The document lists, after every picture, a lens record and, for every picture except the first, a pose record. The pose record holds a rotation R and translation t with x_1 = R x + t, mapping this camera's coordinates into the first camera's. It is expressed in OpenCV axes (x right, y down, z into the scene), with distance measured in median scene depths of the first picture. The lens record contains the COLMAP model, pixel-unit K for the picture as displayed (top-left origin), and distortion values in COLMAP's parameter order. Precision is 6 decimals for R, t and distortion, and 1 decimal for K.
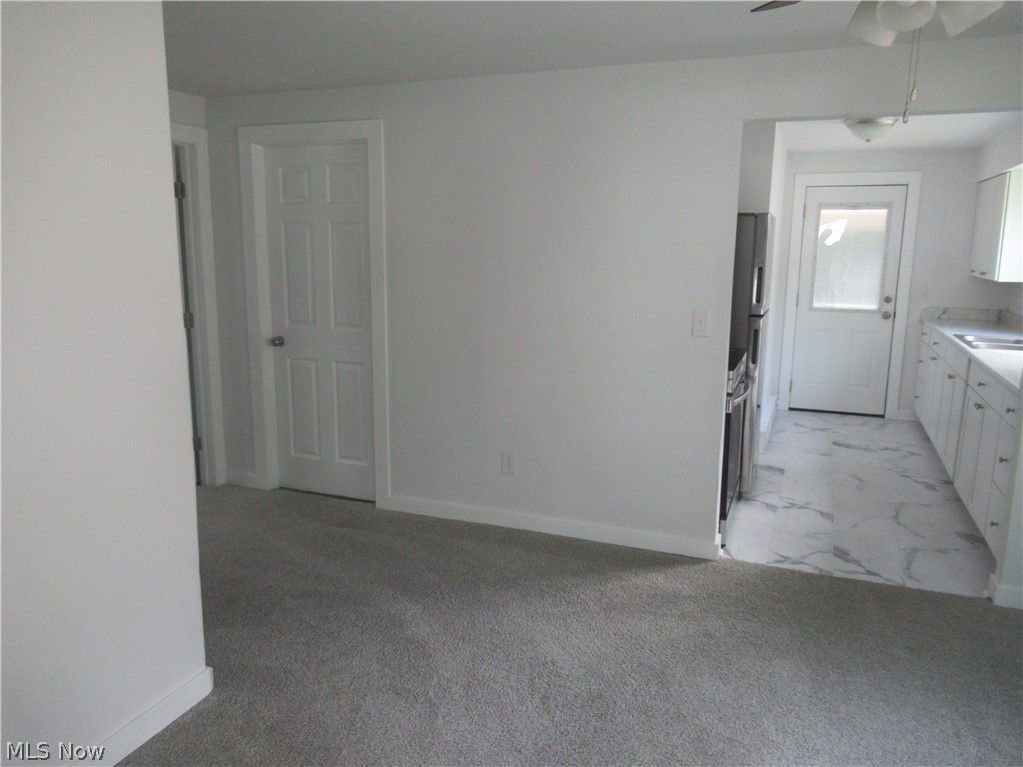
lens RADIAL K [[764.7, 0, 511.5], [0, 764.7, 383.5], [0, 0, 1]] dist [-0.001022, 0.007548]
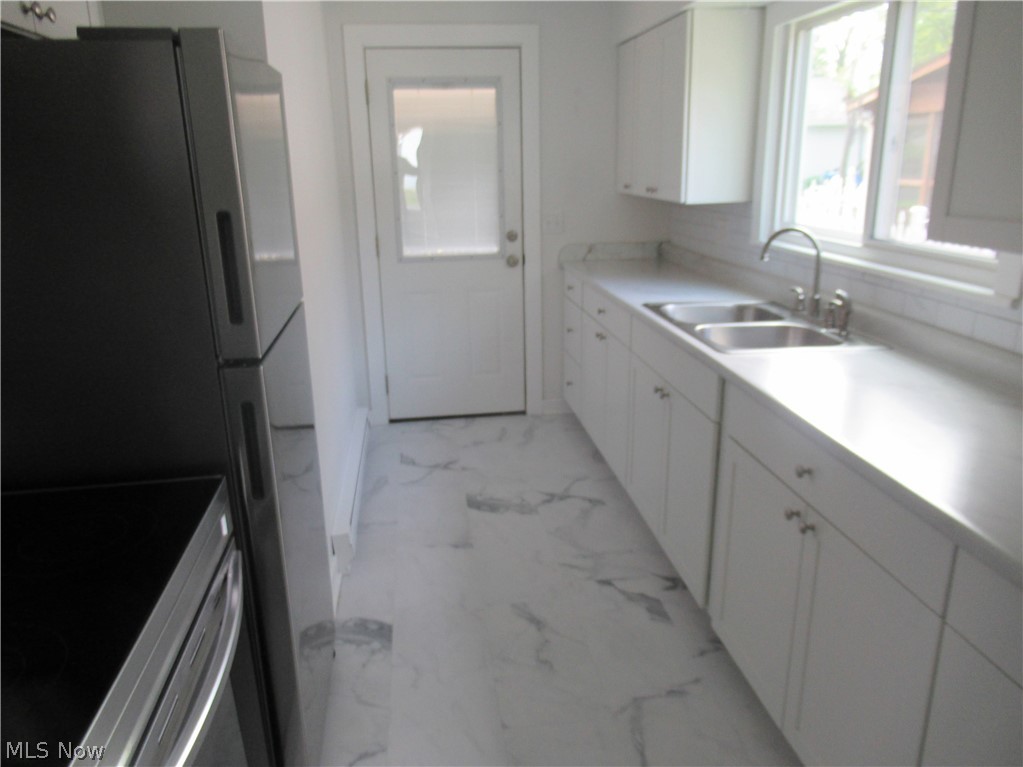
lens RADIAL K [[764.7, 0, 511.5], [0, 764.7, 383.5], [0, 0, 1]] dist [-0.001022, 0.007548]
pose [[0.871430, -0.165022, 0.461929, 0.204373], [0.117472, 0.984517, 0.130103, -0.082880], [-0.476246, -0.059112, 0.877323, 0.499798]]
